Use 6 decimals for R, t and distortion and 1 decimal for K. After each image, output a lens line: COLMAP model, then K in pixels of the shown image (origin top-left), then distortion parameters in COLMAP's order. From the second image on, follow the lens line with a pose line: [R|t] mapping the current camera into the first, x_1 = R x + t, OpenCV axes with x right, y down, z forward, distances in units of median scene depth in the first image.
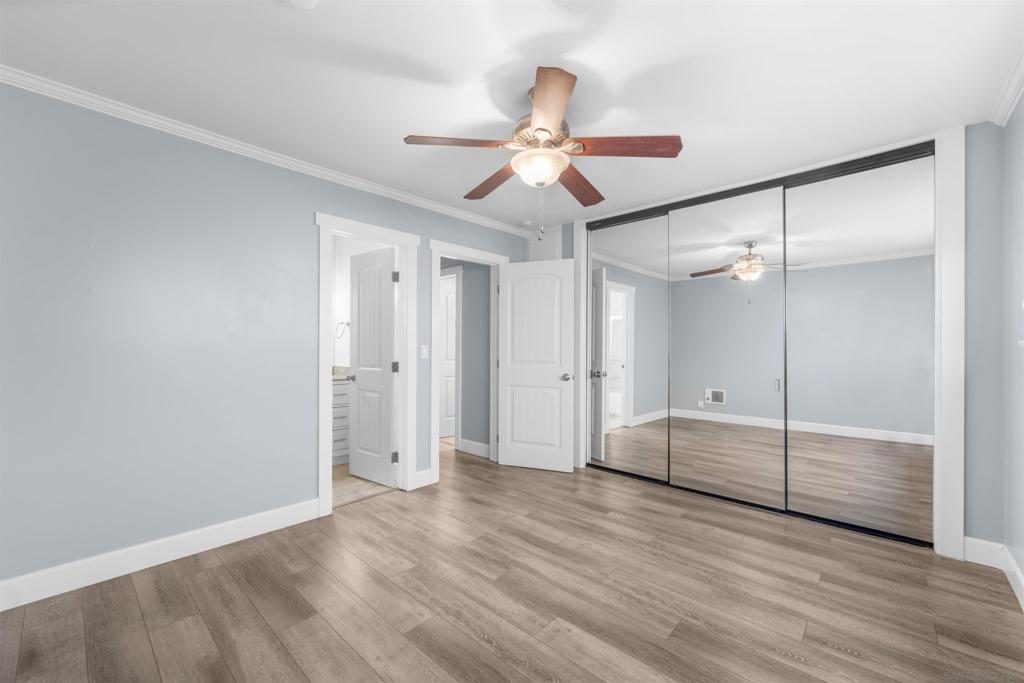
lens RADIAL K [[415.9, 0, 497.7], [0, 415.9, 346.4], [0, 0, 1]] dist [-0.000544, -0.000320]
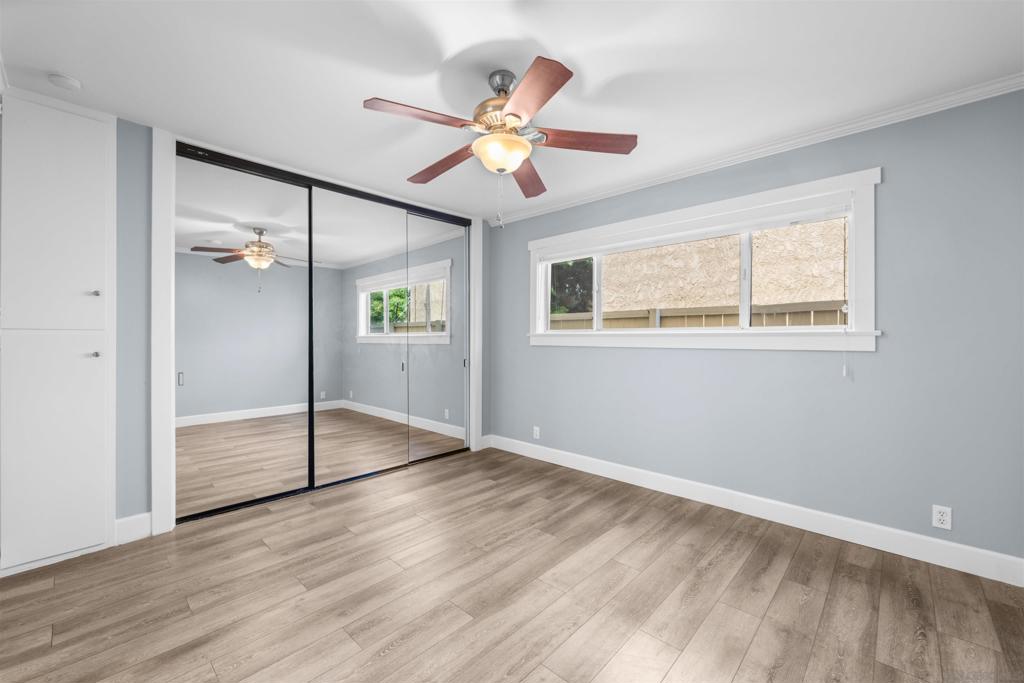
lens RADIAL K [[415.9, 0, 525.5], [0, 415.9, 336.8], [0, 0, 1]] dist [-0.000544, -0.000320]
pose [[-0.024940, -0.000770, 0.999689, -0.858645], [0.002146, 0.999997, 0.000823, 0.000655], [-0.999687, 0.002166, -0.024939, 0.937134]]
